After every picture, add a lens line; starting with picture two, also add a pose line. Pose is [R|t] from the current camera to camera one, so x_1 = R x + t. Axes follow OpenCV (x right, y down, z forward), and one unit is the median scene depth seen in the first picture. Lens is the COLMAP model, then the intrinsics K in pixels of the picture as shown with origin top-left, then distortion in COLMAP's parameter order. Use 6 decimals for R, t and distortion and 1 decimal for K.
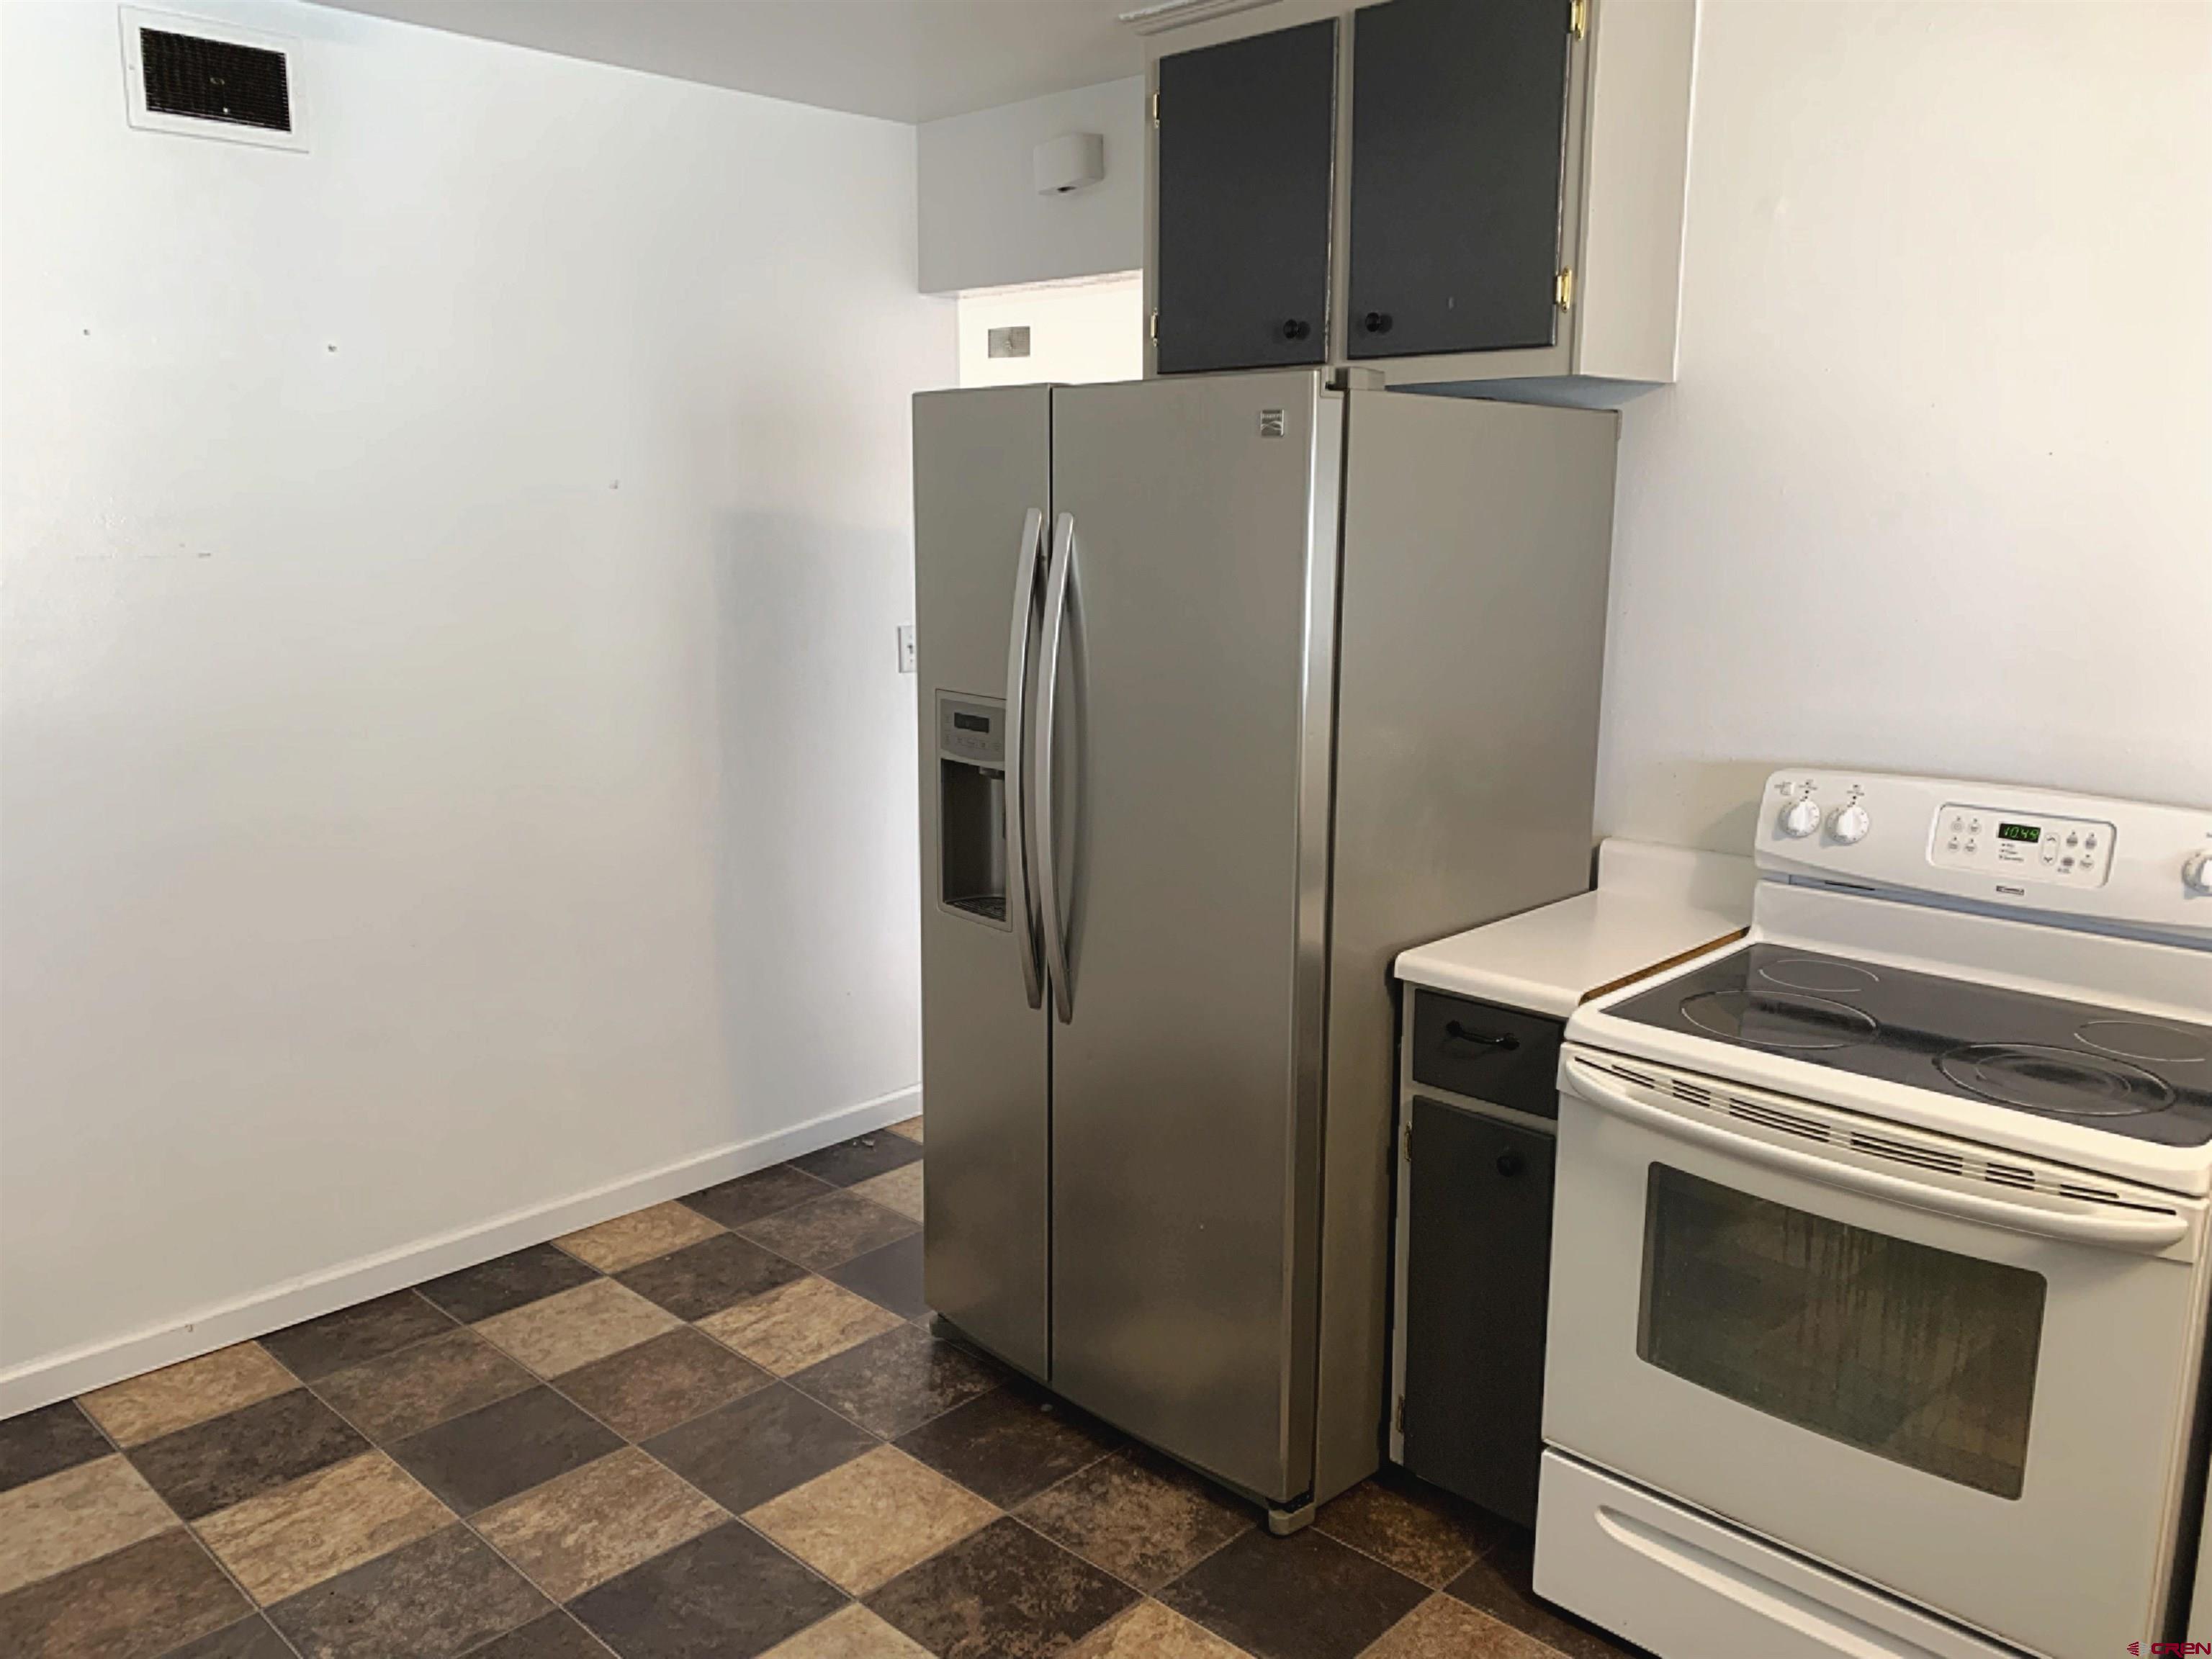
lens RADIAL K [[1690.6, 0, 1111.3], [0, 1690.6, 825.8], [0, 0, 1]] dist [0.084471, -0.171913]
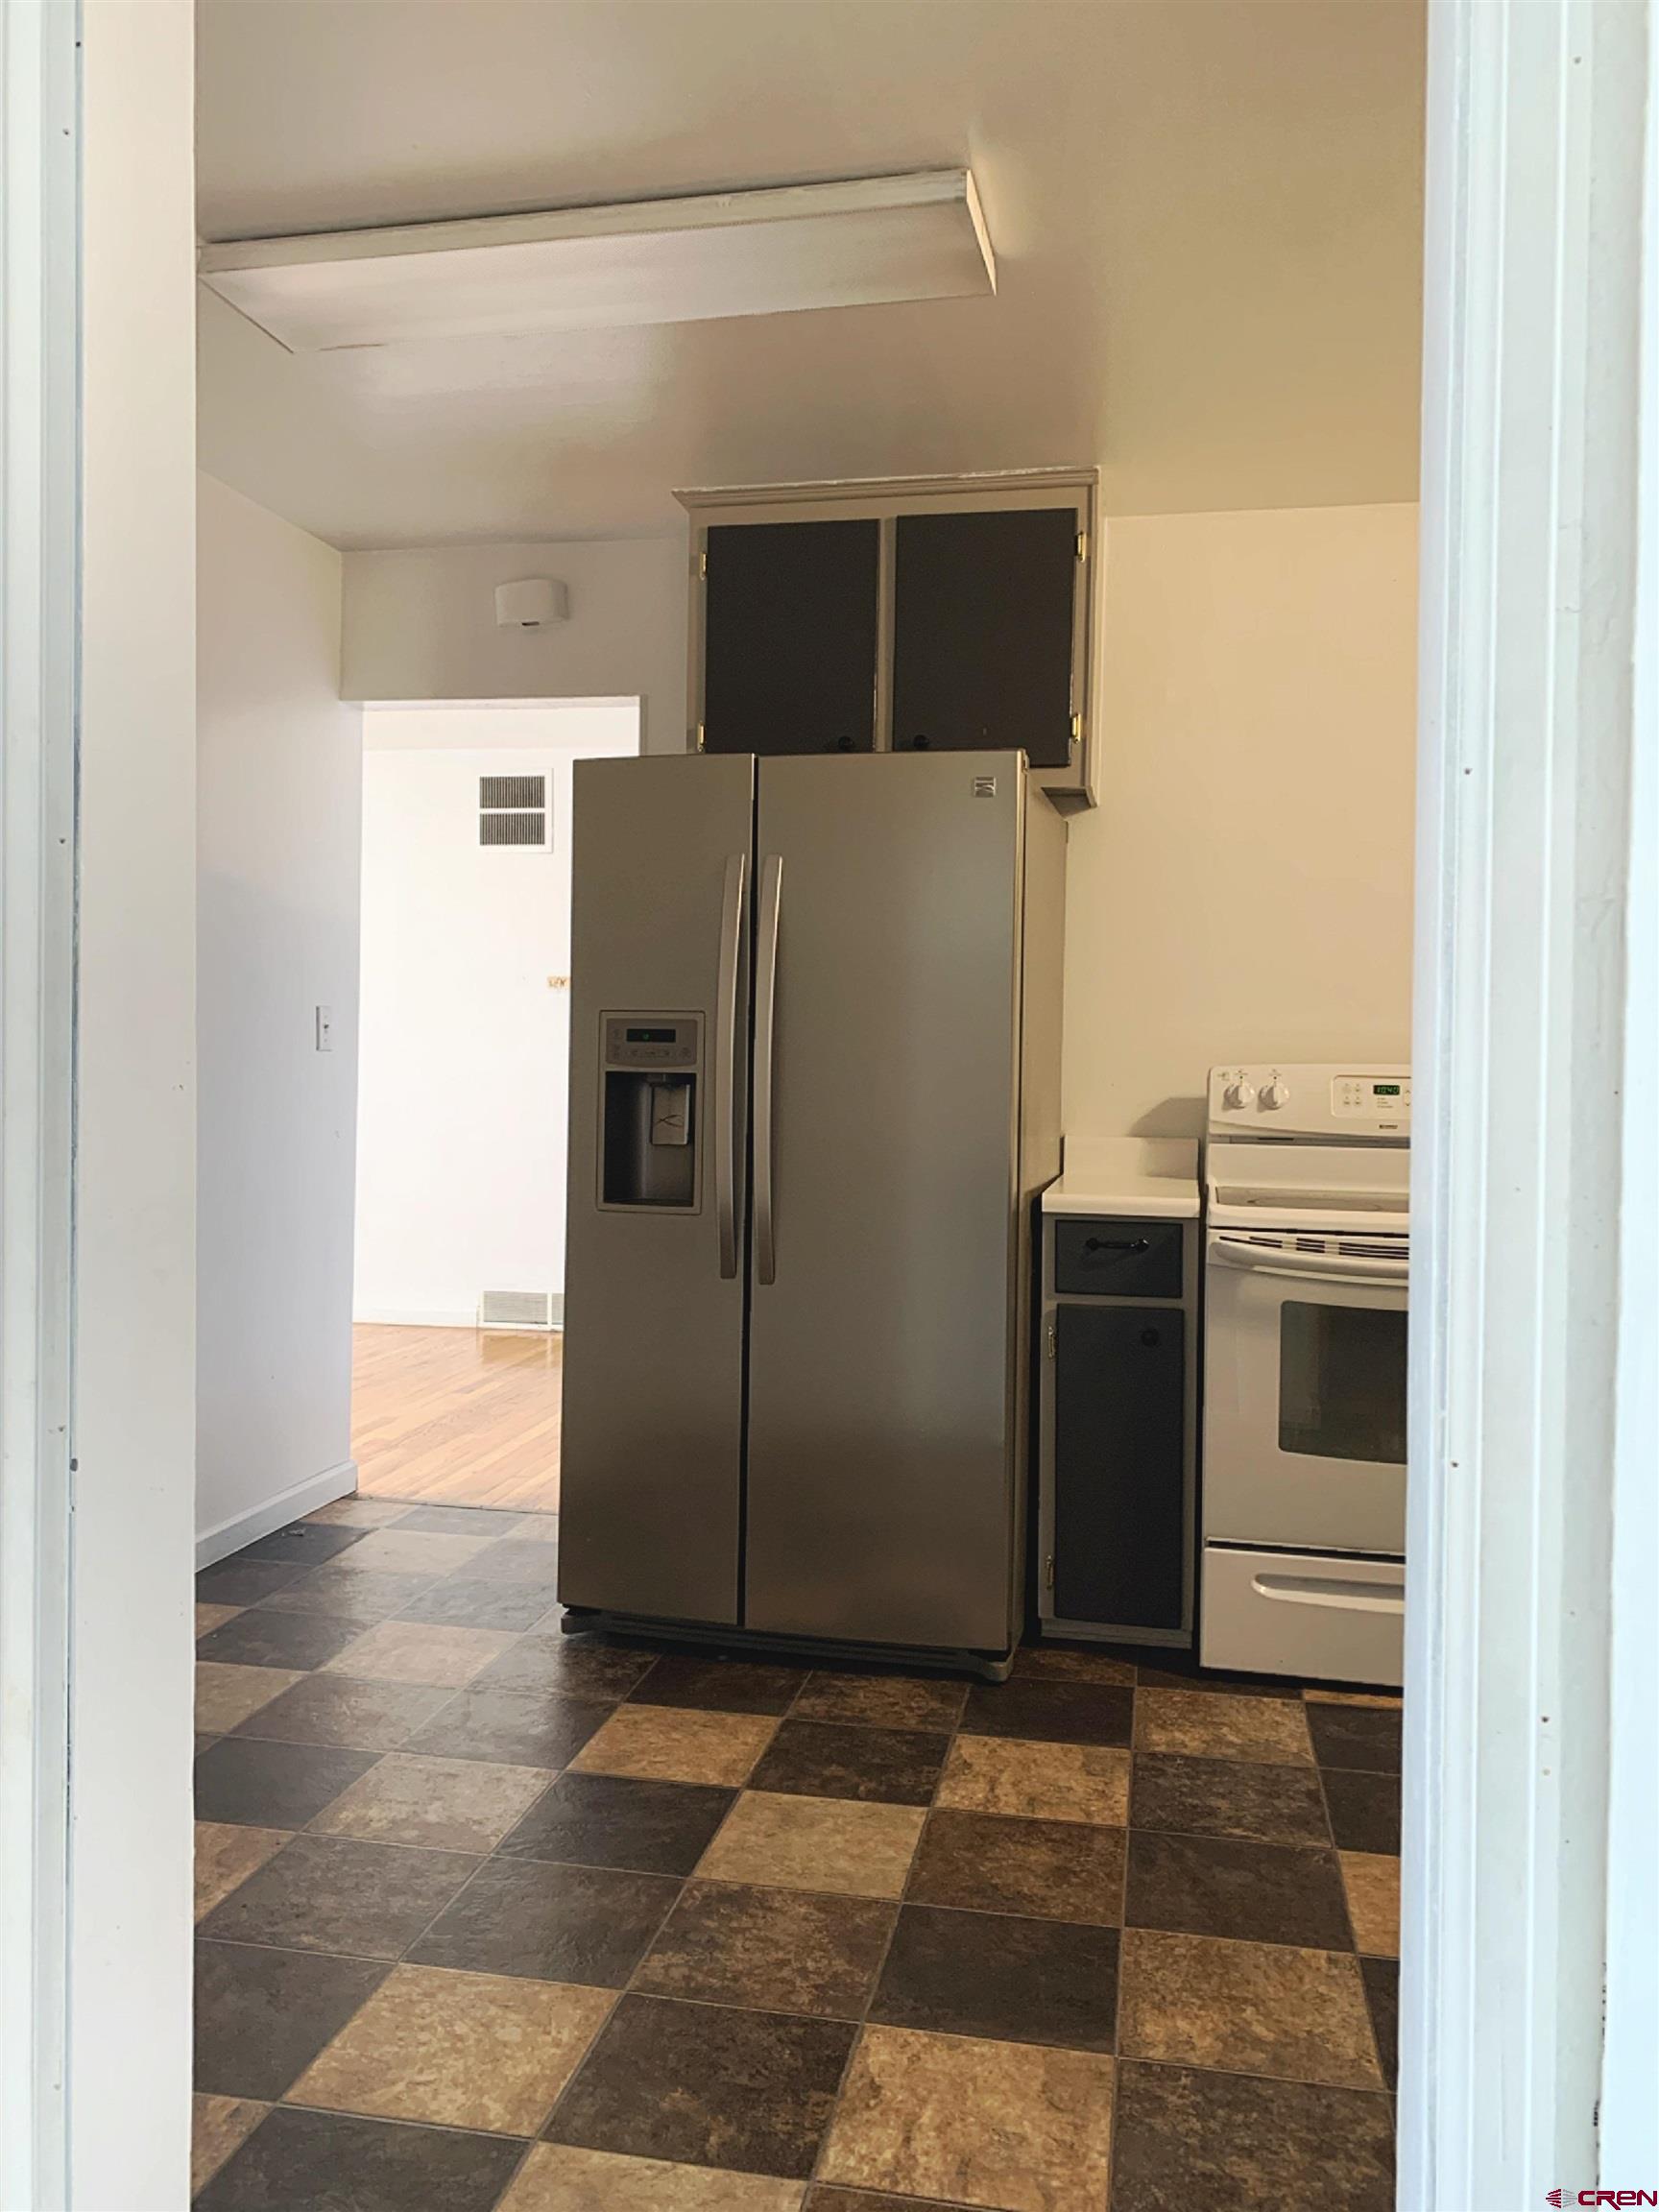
lens RADIAL K [[1689.8, 0, 833.8], [0, 1689.8, 1064.5], [0, 0, 1]] dist [0.139702, -0.234940]
pose [[0.848214, 0.008793, 0.529580, -0.655567], [0.084353, 0.984858, -0.151458, 0.160090], [-0.522893, 0.173141, 0.834629, -0.028952]]
